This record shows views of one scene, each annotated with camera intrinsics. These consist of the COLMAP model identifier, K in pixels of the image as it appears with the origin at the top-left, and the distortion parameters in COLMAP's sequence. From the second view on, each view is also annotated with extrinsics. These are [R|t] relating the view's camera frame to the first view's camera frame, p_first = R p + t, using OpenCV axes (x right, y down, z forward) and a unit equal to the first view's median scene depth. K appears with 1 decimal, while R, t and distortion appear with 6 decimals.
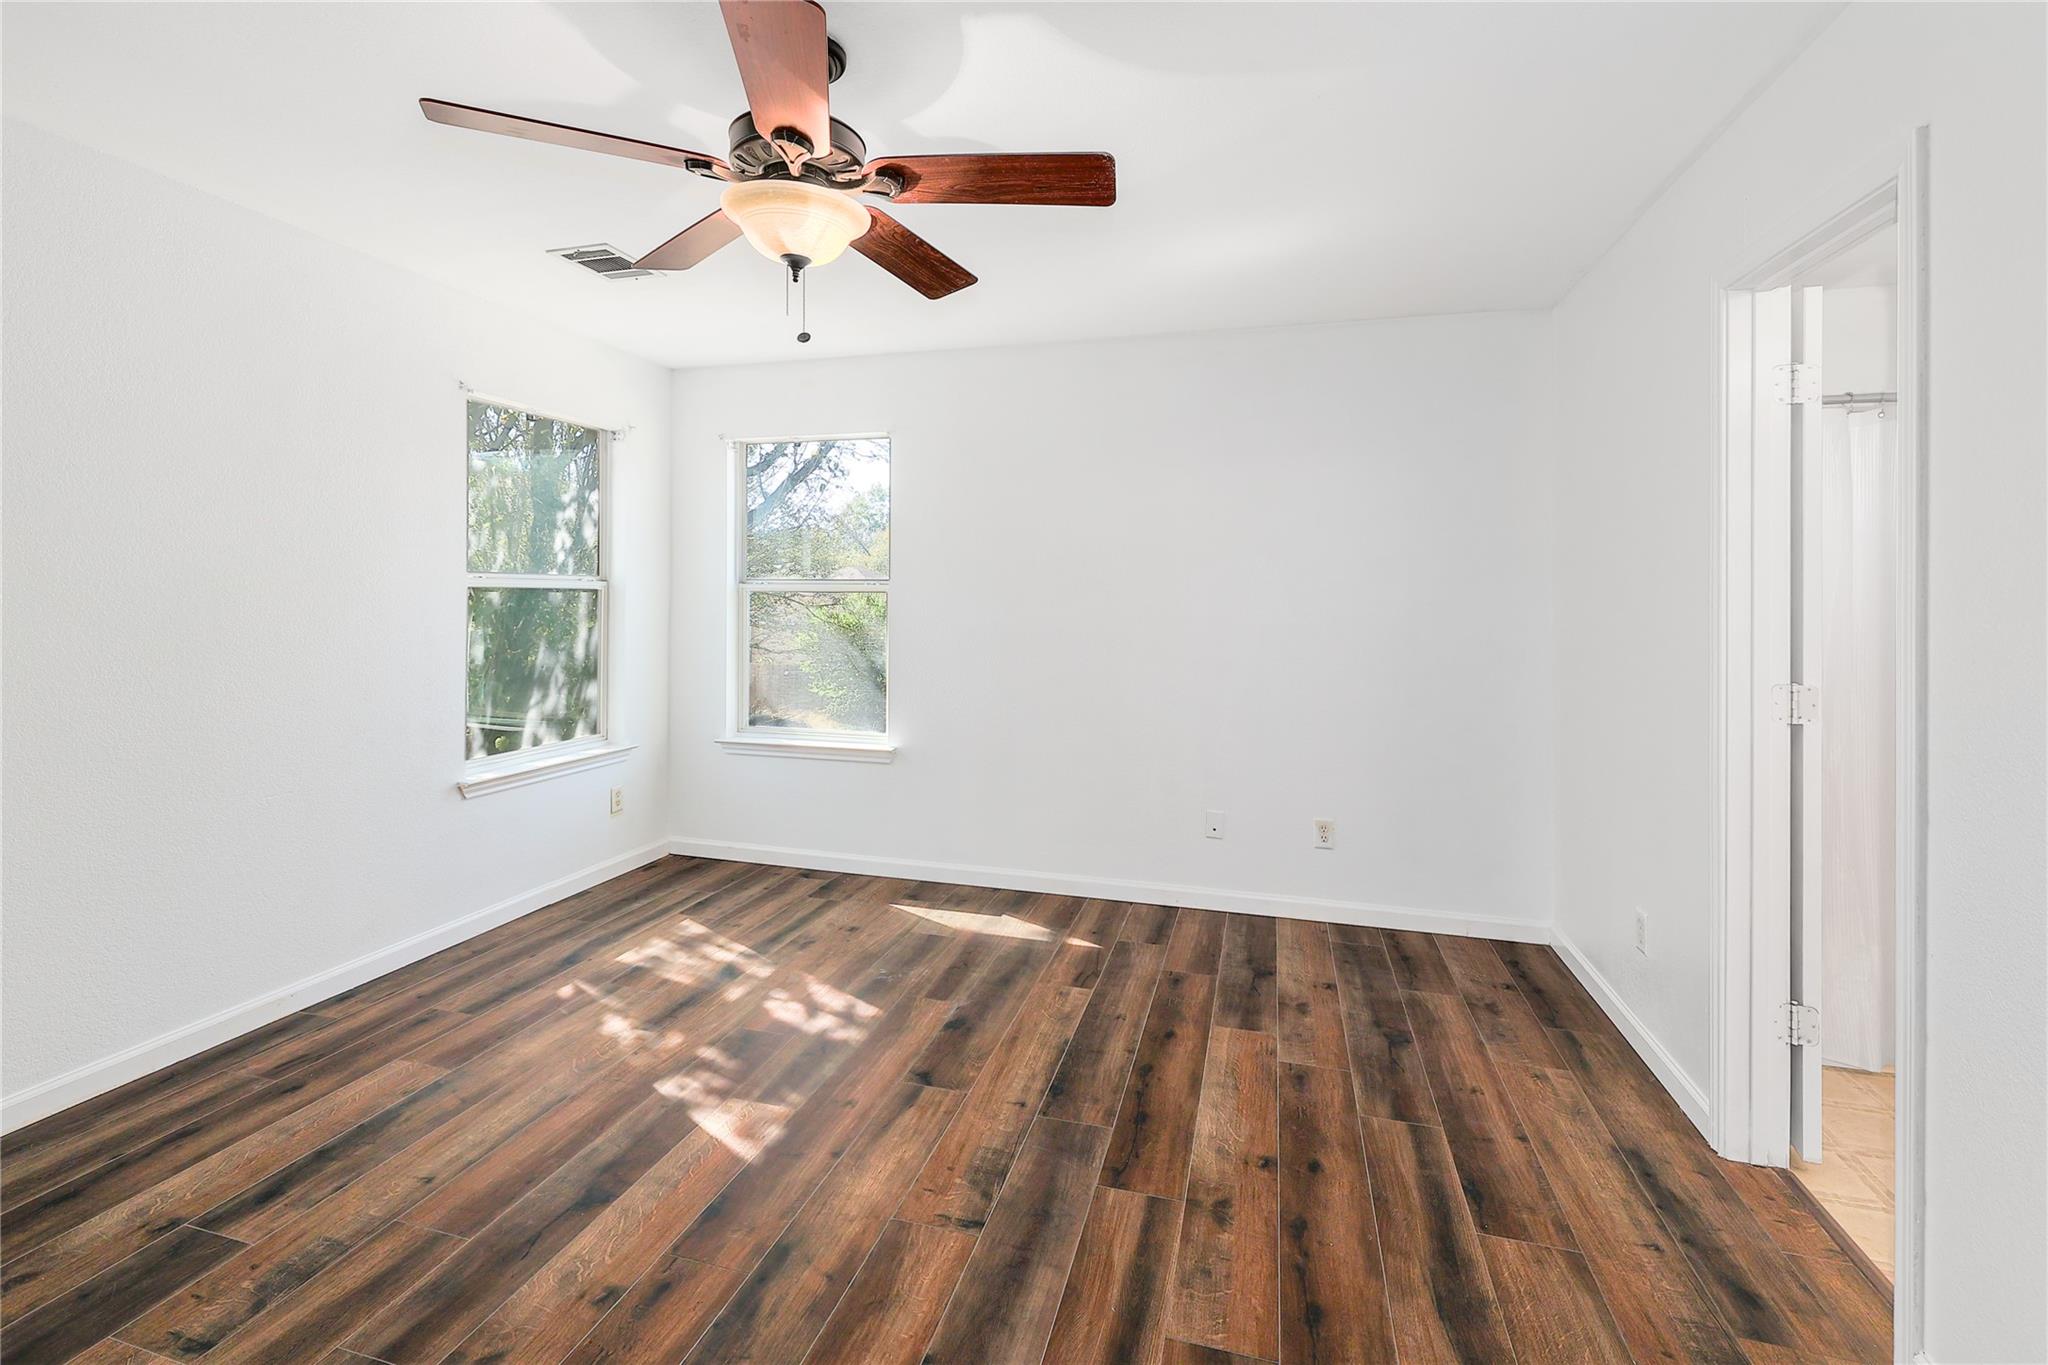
lens RADIAL K [[904.2, 0, 1014.3], [0, 904.2, 603.9], [0, 0, 1]] dist [-0.000341, -0.000150]
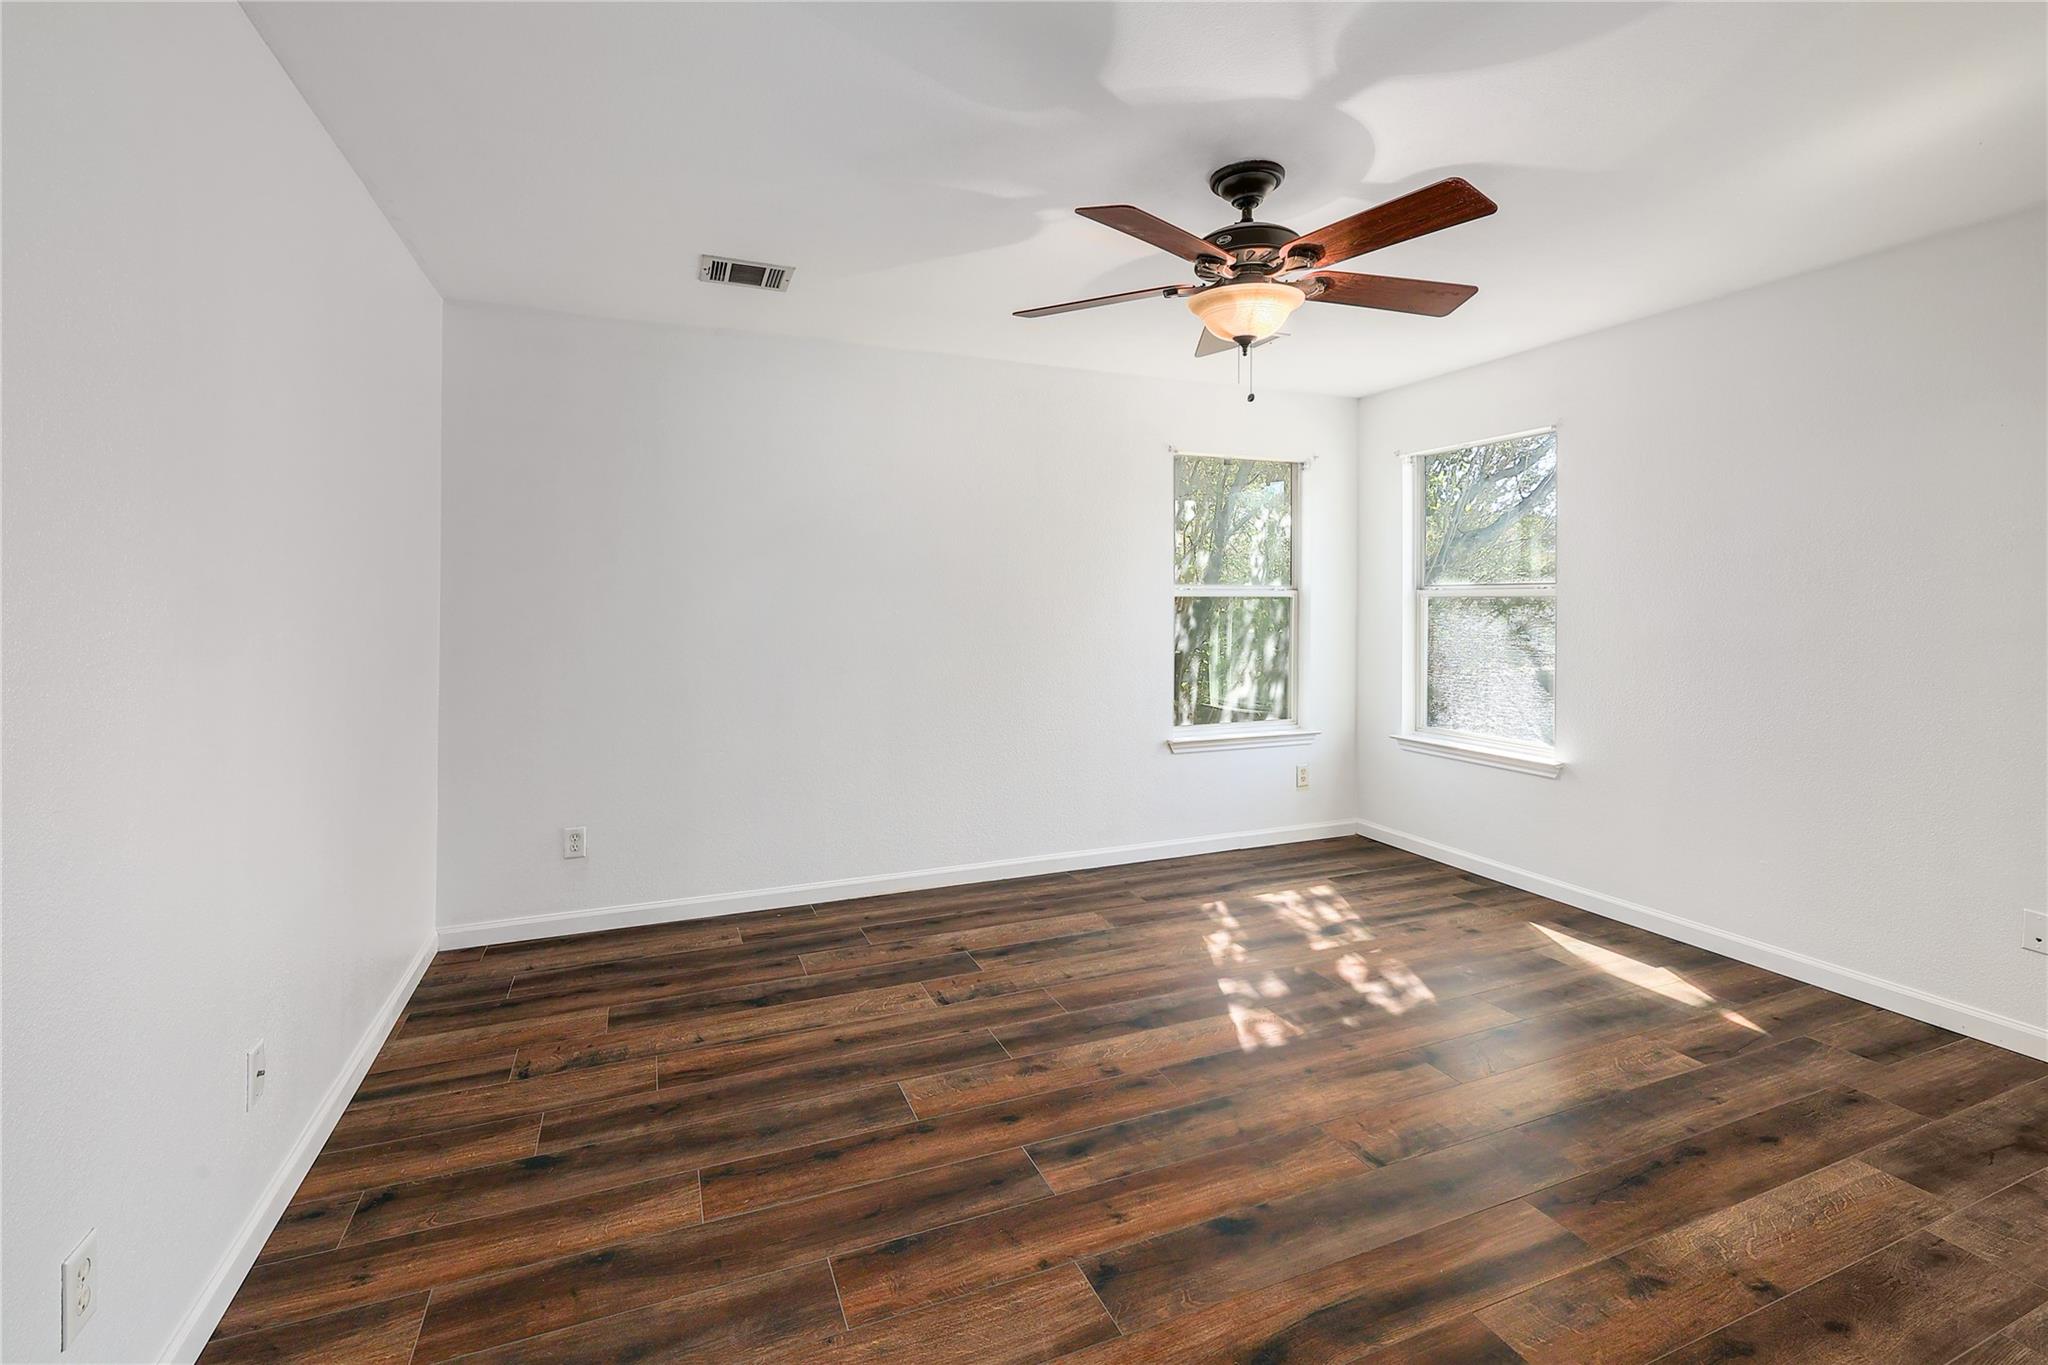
lens RADIAL K [[904.2, 0, 1014.3], [0, 904.2, 603.9], [0, 0, 1]] dist [-0.000341, -0.000150]
pose [[0.616805, -0.008239, -0.787073, 0.447233], [0.001676, 0.999957, -0.009154, 0.004999], [0.787114, 0.004327, 0.616792, -0.035649]]
